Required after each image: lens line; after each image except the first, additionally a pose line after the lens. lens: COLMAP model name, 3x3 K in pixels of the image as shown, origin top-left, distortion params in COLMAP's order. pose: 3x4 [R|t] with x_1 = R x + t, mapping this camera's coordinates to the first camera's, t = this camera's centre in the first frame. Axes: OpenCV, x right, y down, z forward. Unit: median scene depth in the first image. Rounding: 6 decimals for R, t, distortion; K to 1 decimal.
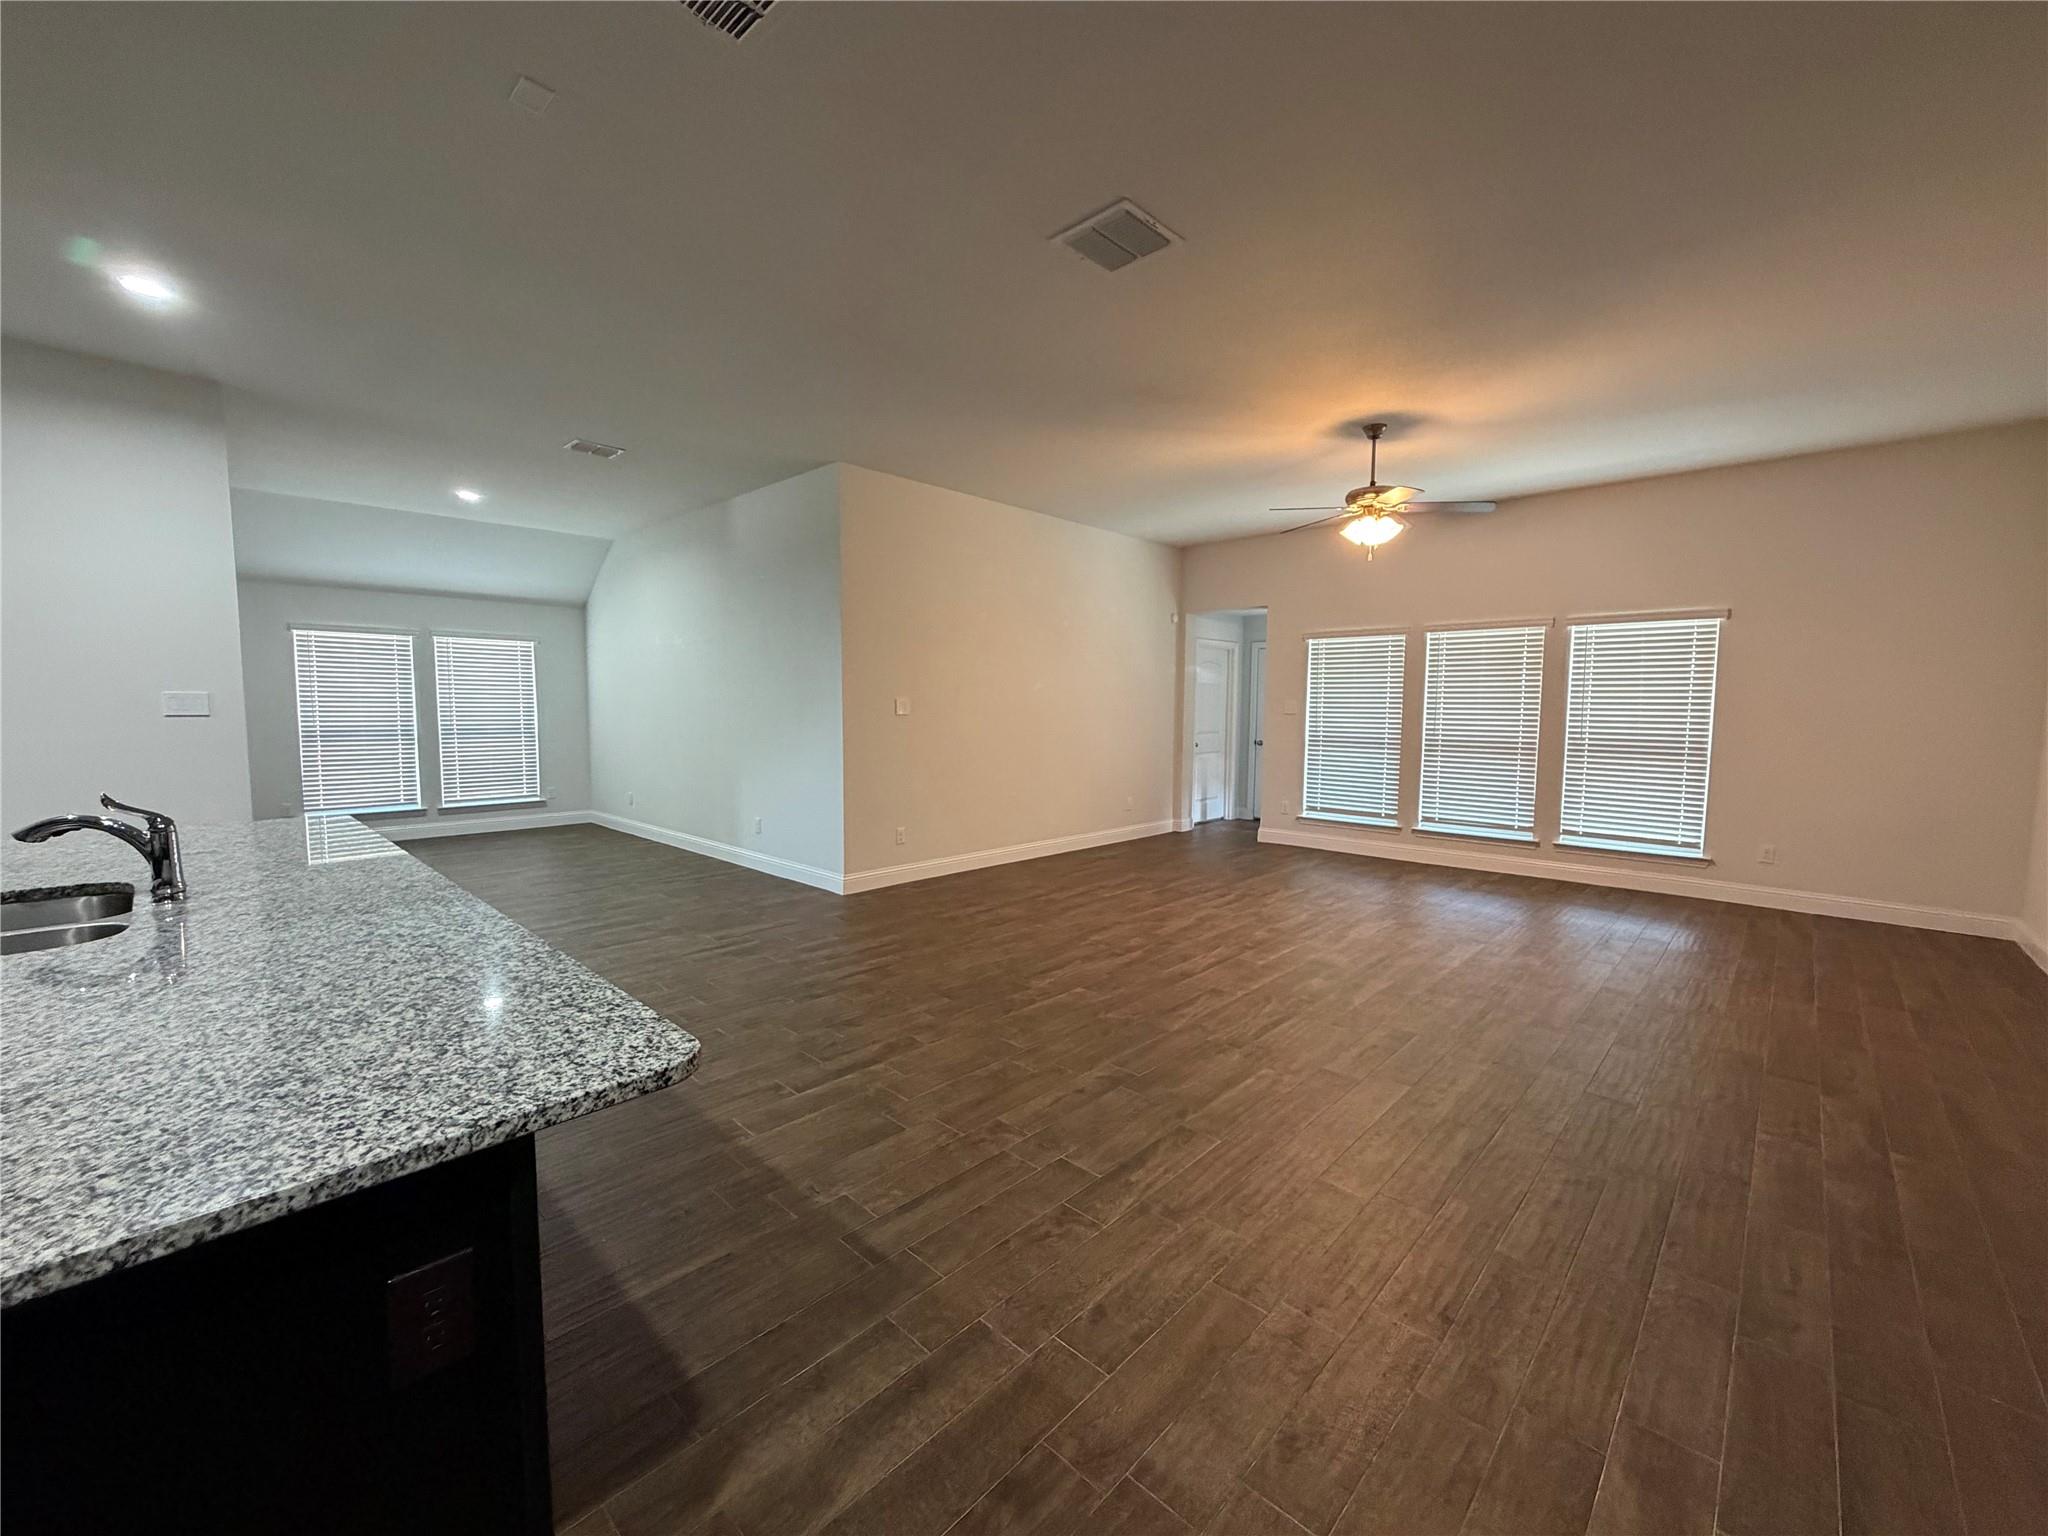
lens RADIAL K [[807.9, 0, 1022.8], [0, 807.9, 766.5], [0, 0, 1]] dist [0.002844, 0.000293]
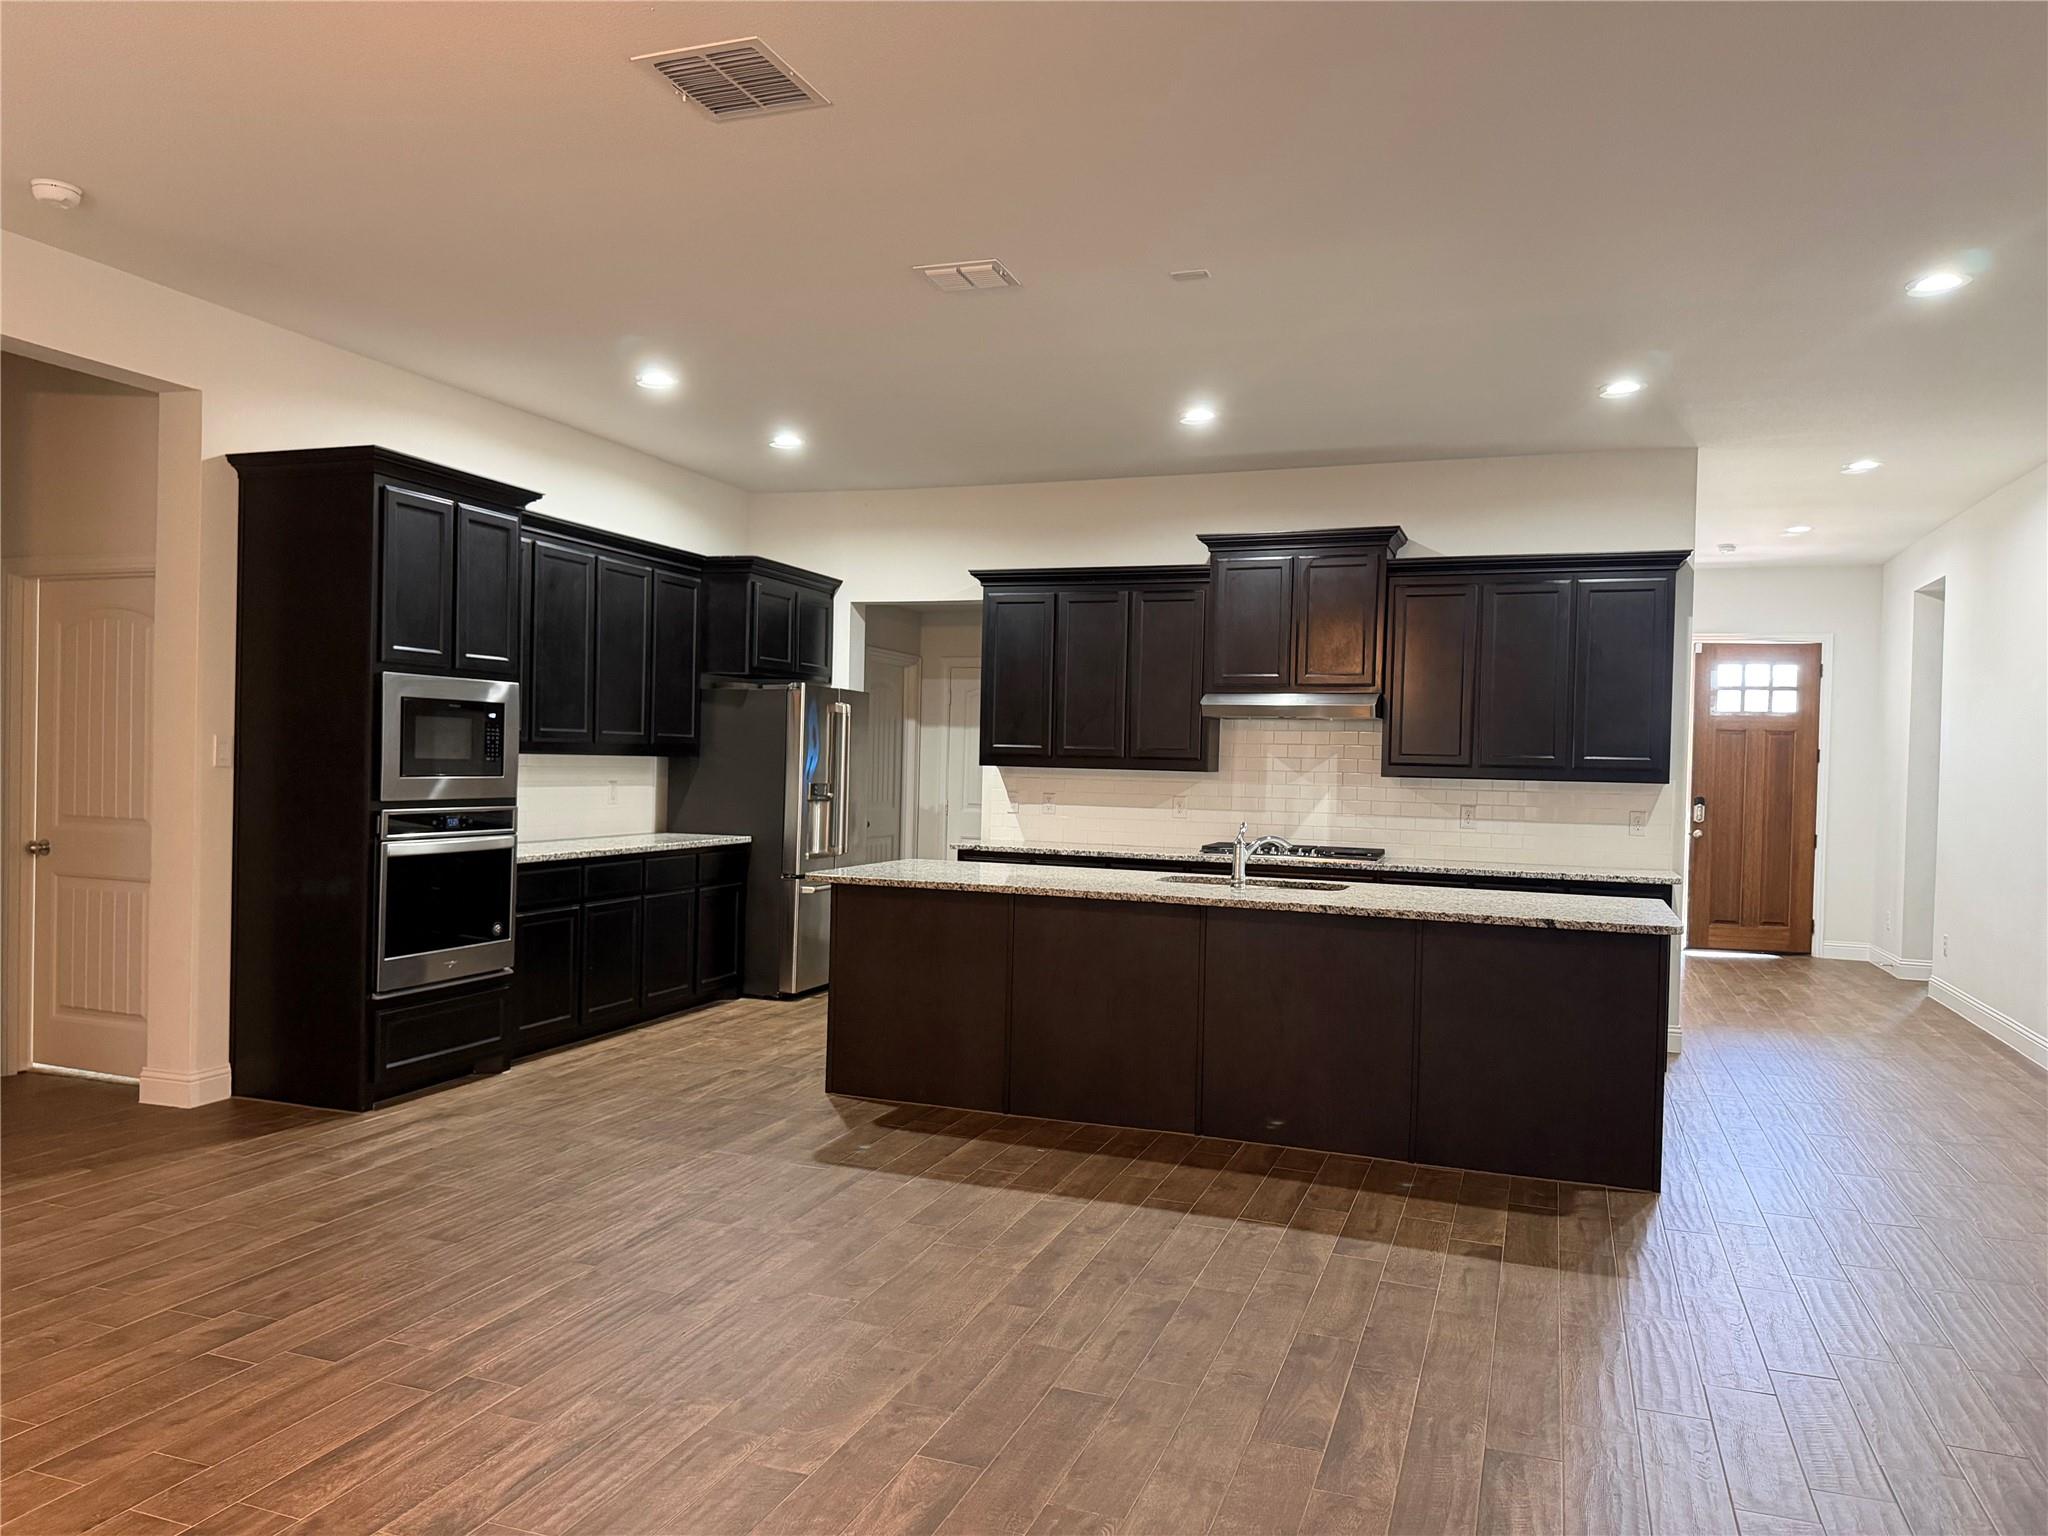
lens RADIAL K [[1456.2, 0, 1020.8], [0, 1456.2, 775.5], [0, 0, 1]] dist [-0.096112, -0.005284]
pose [[-0.918776, -0.033603, -0.393346, 0.336103], [-0.072209, 0.993866, 0.083760, -0.168185], [0.388119, 0.105360, -0.915567, 2.122845]]
